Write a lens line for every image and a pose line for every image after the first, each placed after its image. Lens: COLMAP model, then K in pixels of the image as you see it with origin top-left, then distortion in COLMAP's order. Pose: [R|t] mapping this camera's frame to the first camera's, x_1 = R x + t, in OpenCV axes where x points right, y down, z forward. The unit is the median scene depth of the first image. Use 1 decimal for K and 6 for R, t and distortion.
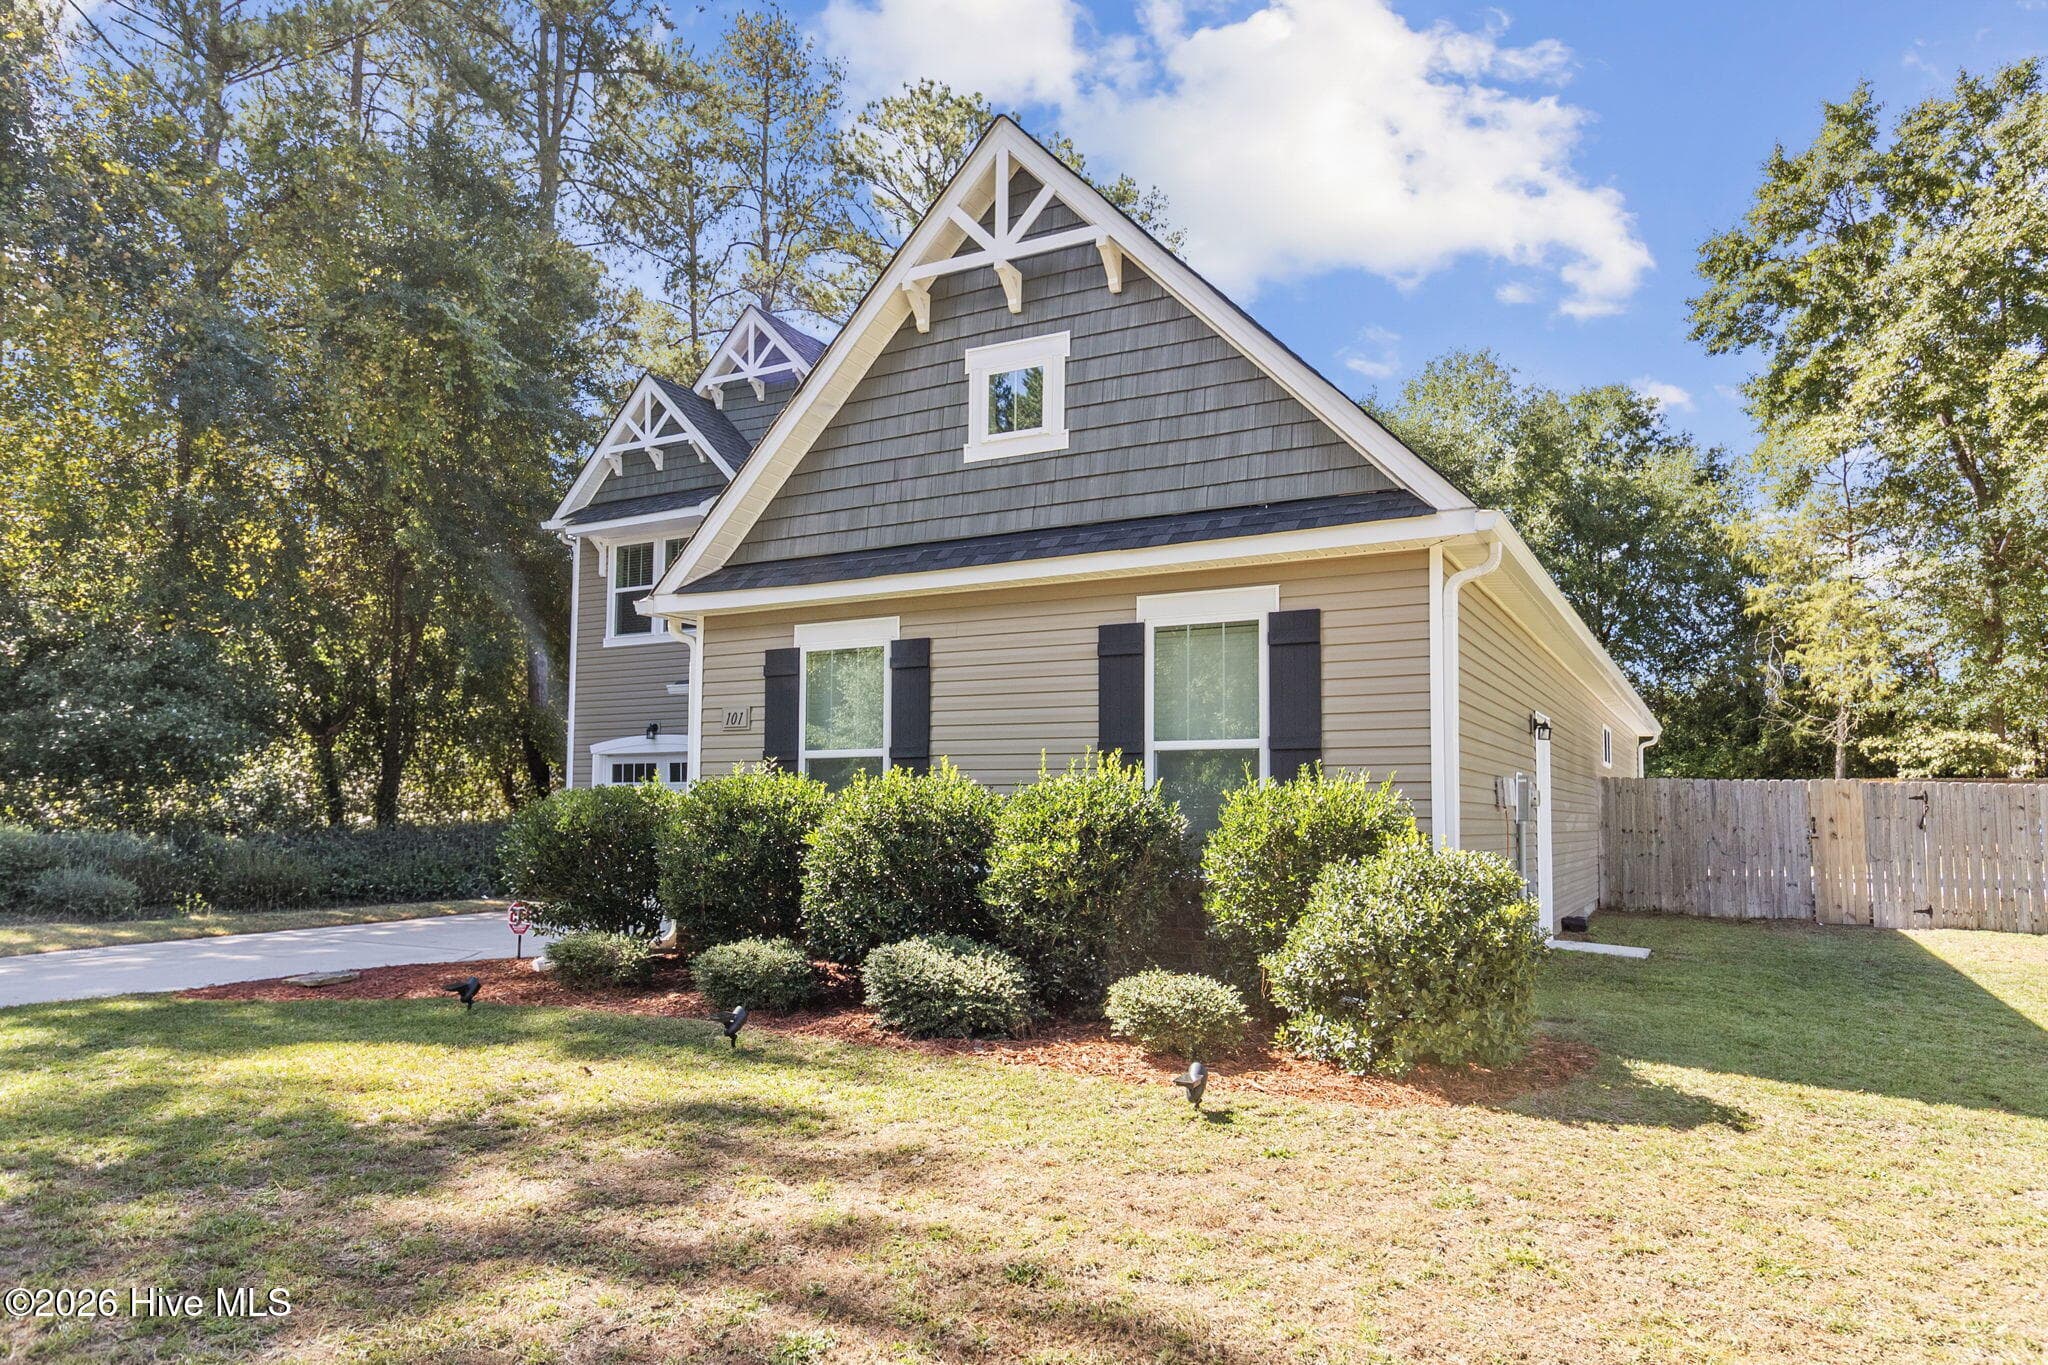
lens RADIAL K [[1272.7, 0, 1025.7], [0, 1272.7, 741.0], [0, 0, 1]] dist [0.000389, -0.001517]
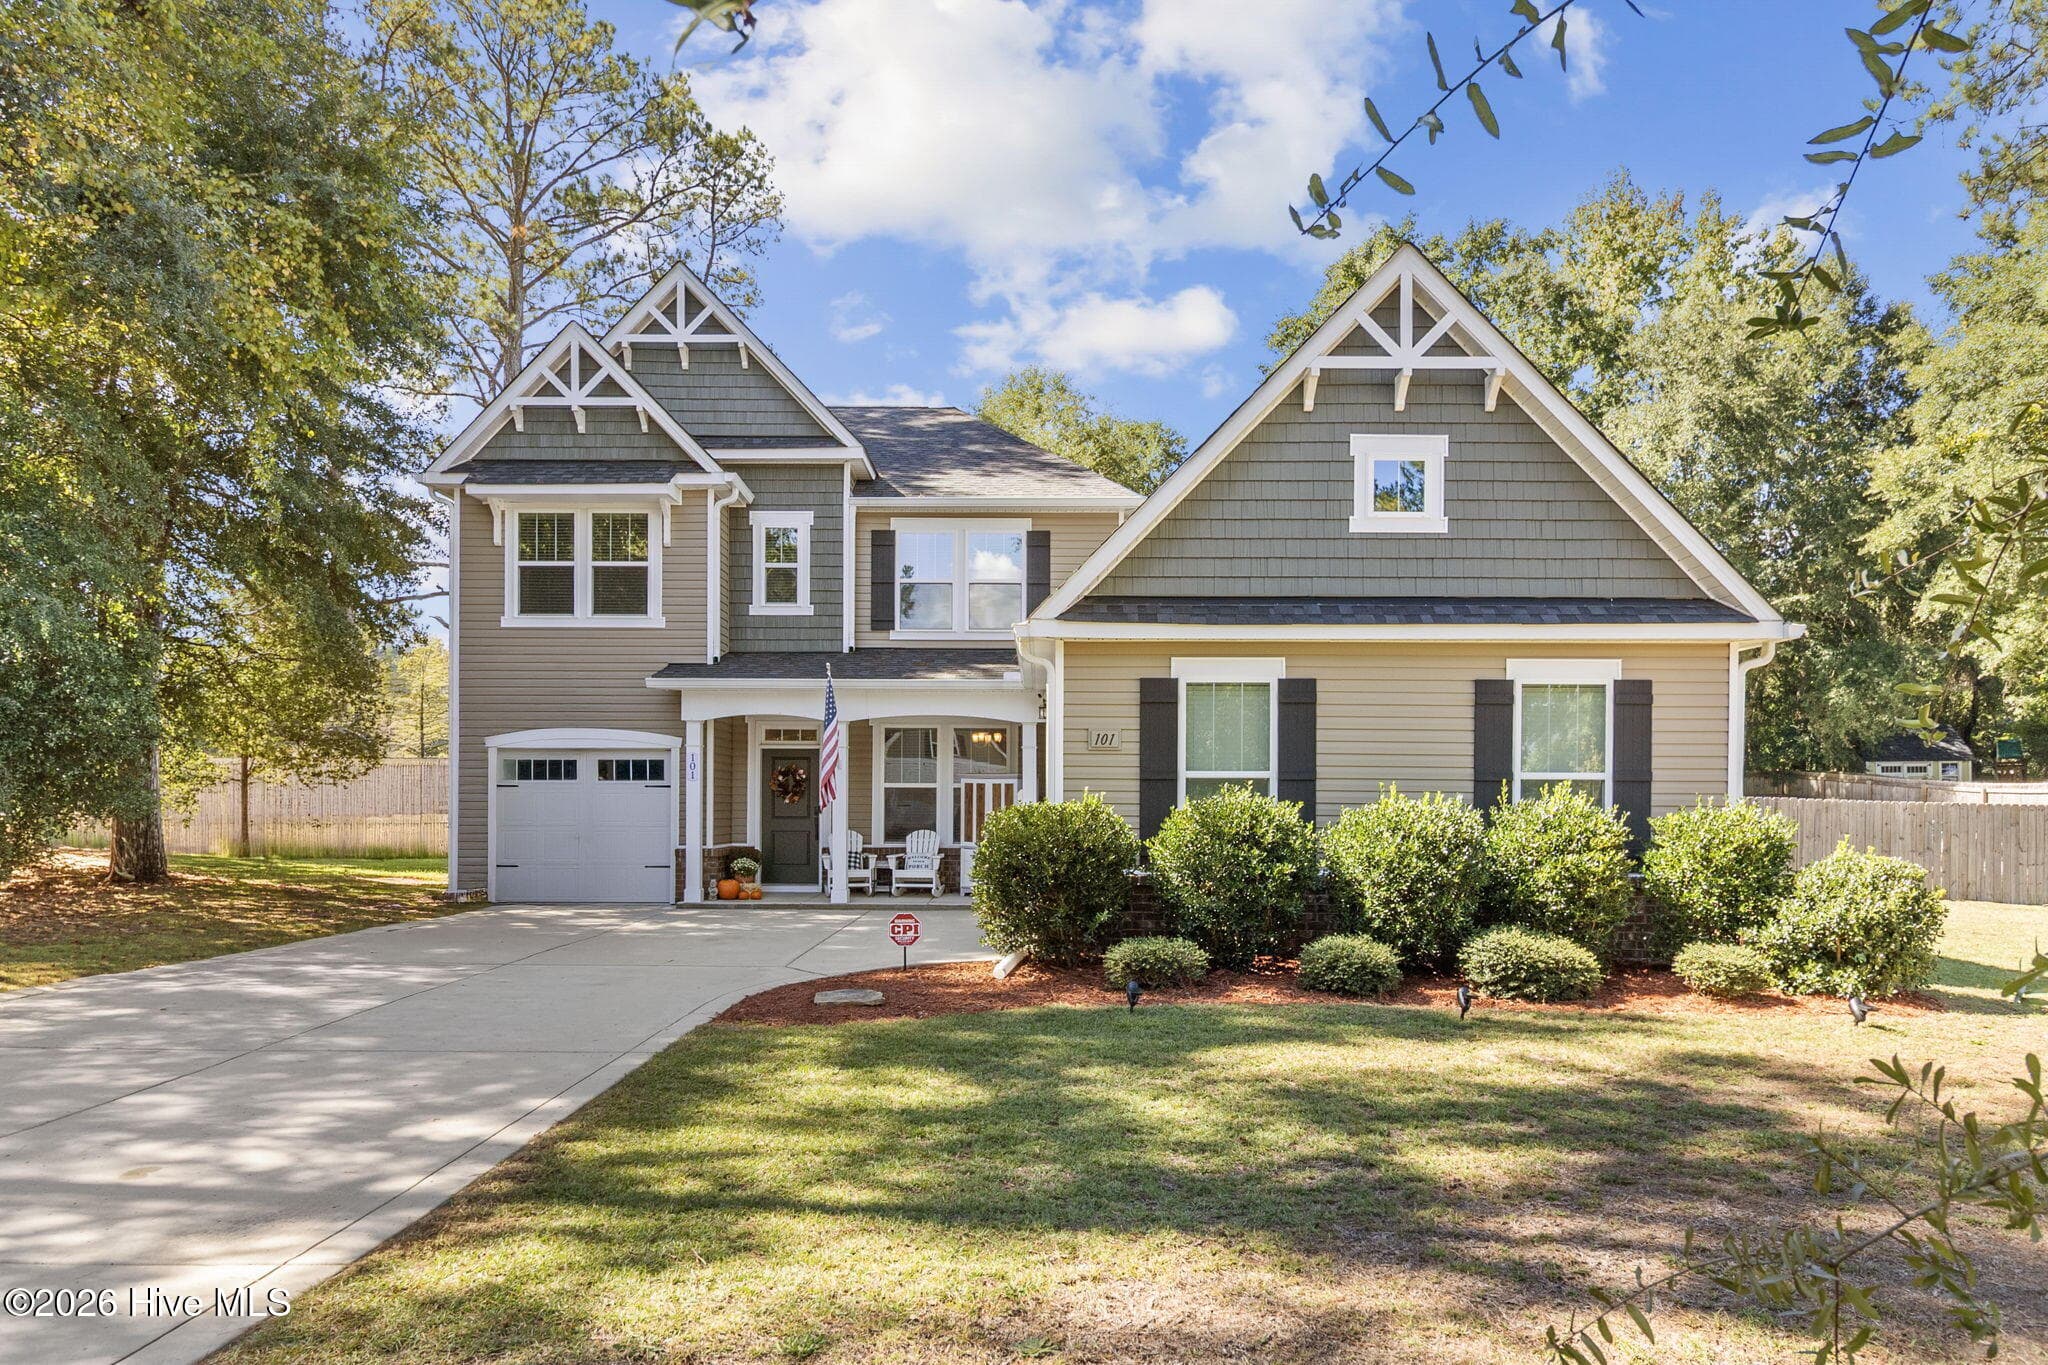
lens RADIAL K [[1311.6, 0, 1024.1], [0, 1311.6, 810.0], [0, 0, 1]] dist [-0.006071, -0.000980]
pose [[0.886130, -0.005239, 0.463407, -0.877567], [-0.027301, 0.997609, 0.063485, -0.029438], [-0.462631, -0.068907, 0.883869, 0.044631]]
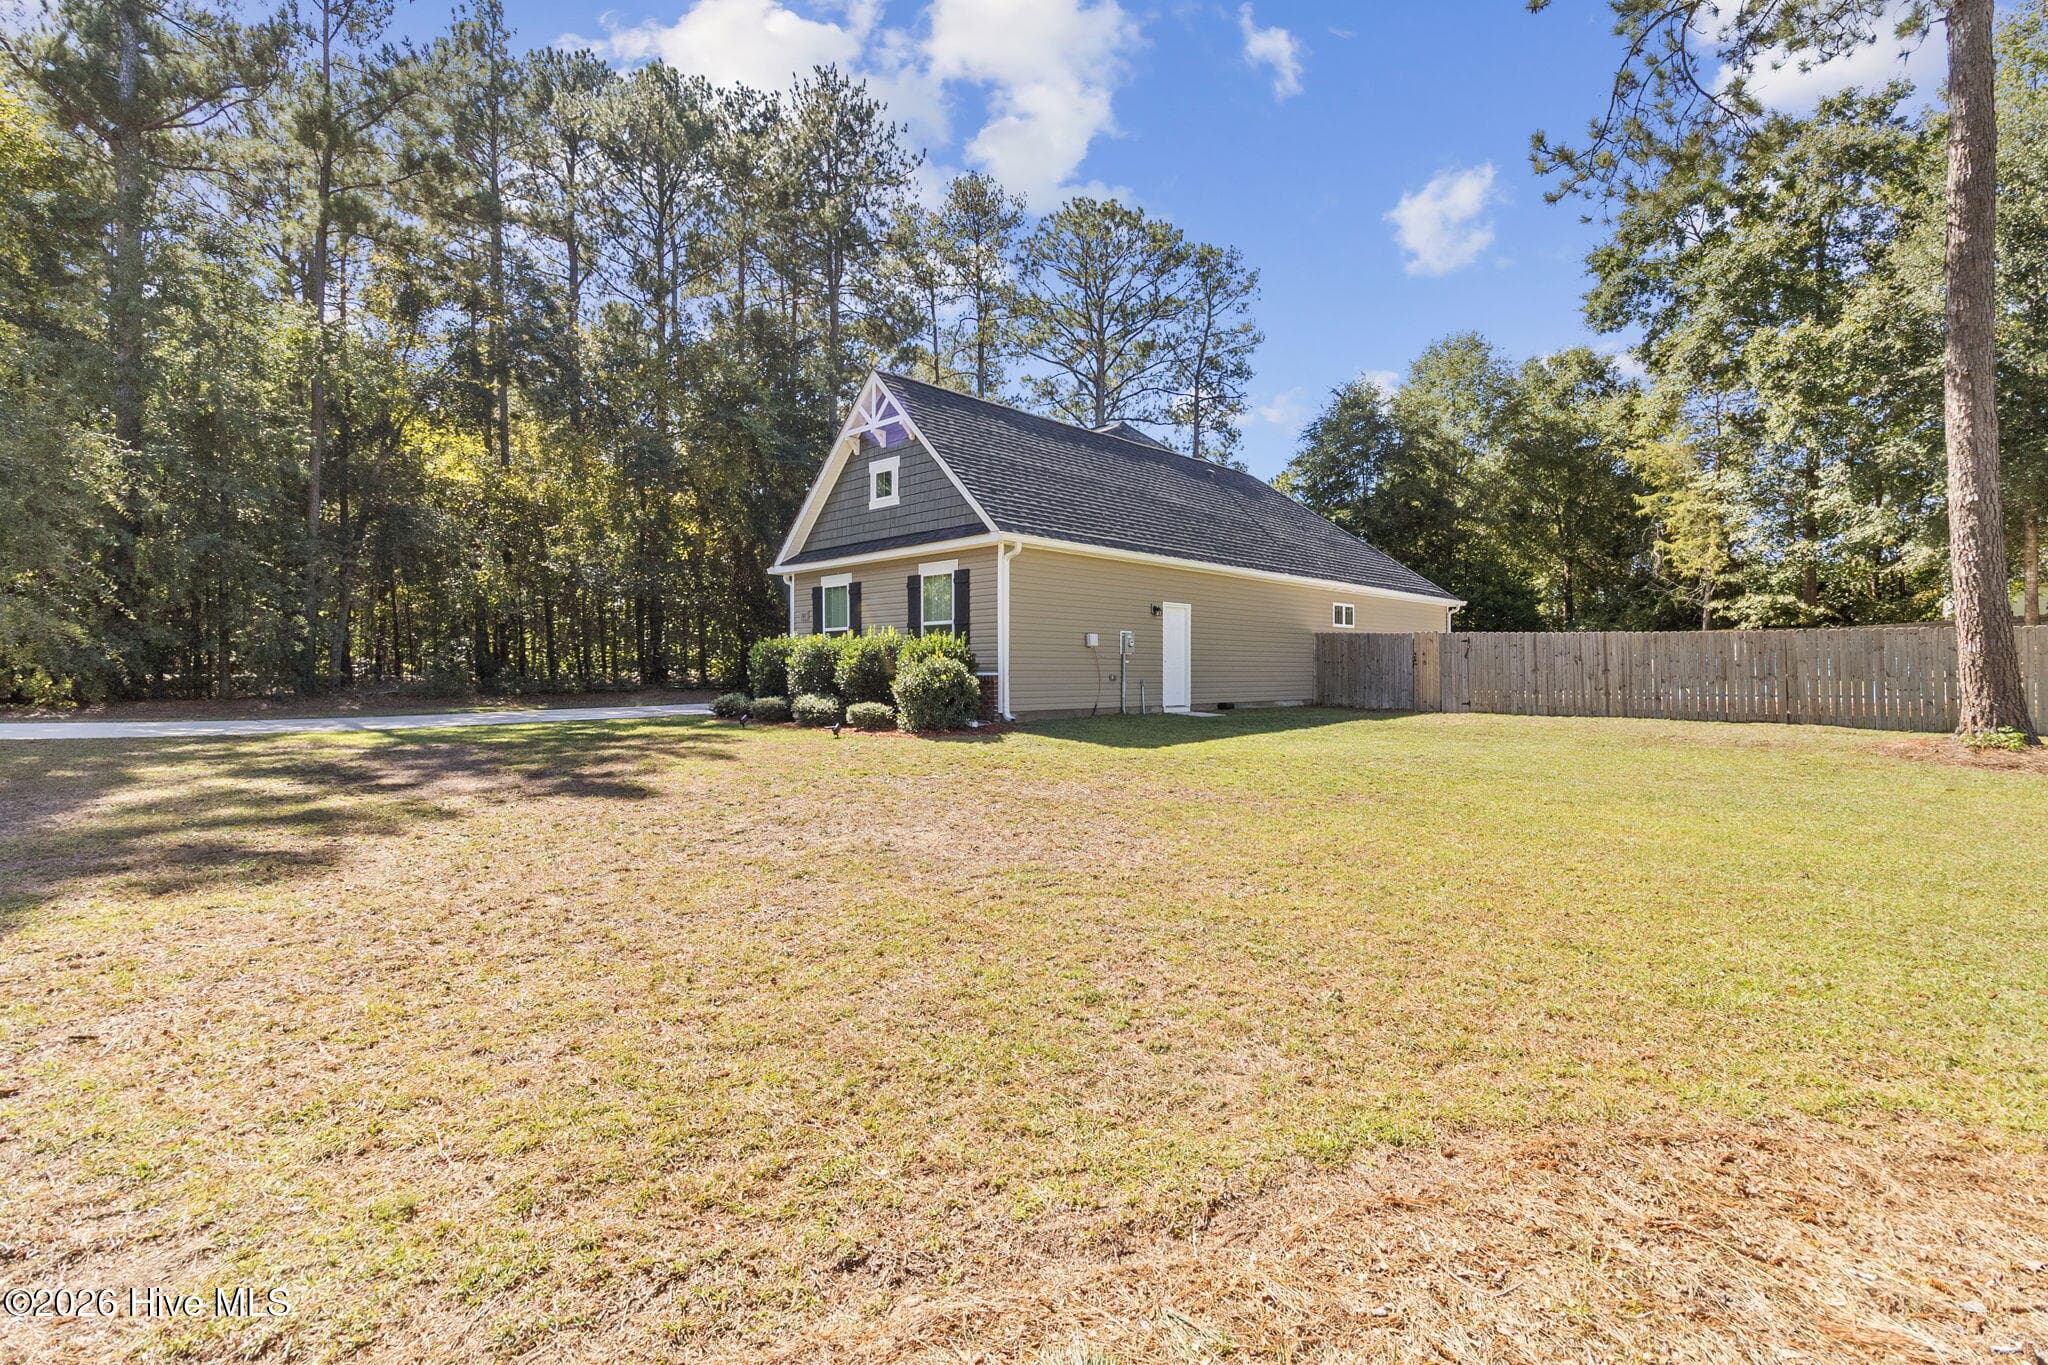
lens RADIAL K [[892.4, 0, 1024.0], [0, 892.4, 682.5], [0, 0, 1]] dist [0.000984, 0.000113]
pose [[0.965679, -0.003734, -0.259710, 0.686155], [0.022914, 0.997223, 0.070863, -0.000690], [0.258724, -0.074382, 0.963083, -0.610666]]
